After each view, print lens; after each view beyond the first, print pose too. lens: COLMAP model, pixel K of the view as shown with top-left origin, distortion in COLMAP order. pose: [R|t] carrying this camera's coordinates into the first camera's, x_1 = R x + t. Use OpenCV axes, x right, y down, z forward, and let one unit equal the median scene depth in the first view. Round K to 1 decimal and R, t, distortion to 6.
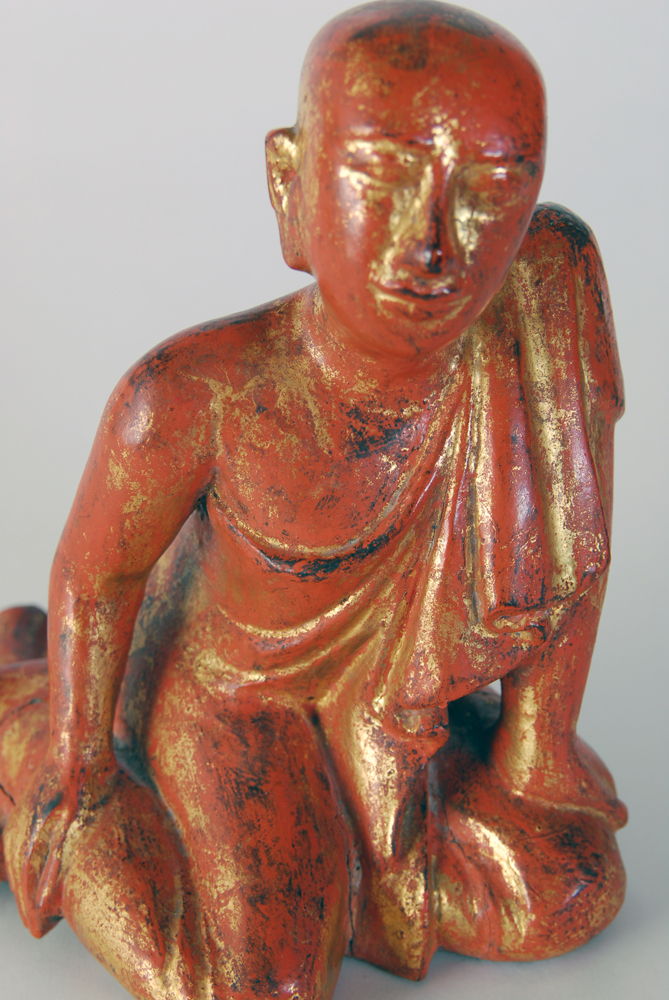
lens RADIAL K [[1834.4, 0, 334.5], [0, 1834.4, 500.0], [0, 0, 1]] dist [-0.077184, -0.261688]
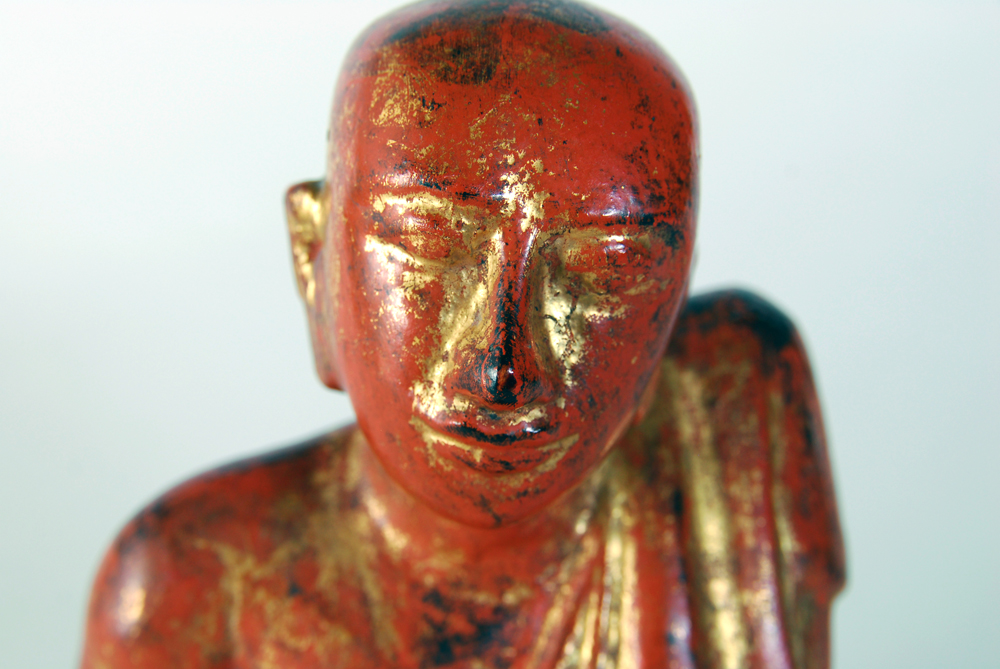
lens RADIAL K [[1666.1, 0, 500.0], [0, 1666.1, 334.5], [0, 0, 1]] dist [-0.238609, 0.038791]
pose [[0.994624, -0.004312, -0.103463, 0.098824], [-0.008732, 0.992081, -0.125296, -0.067609], [0.103184, 0.125526, 0.986710, 0.390291]]
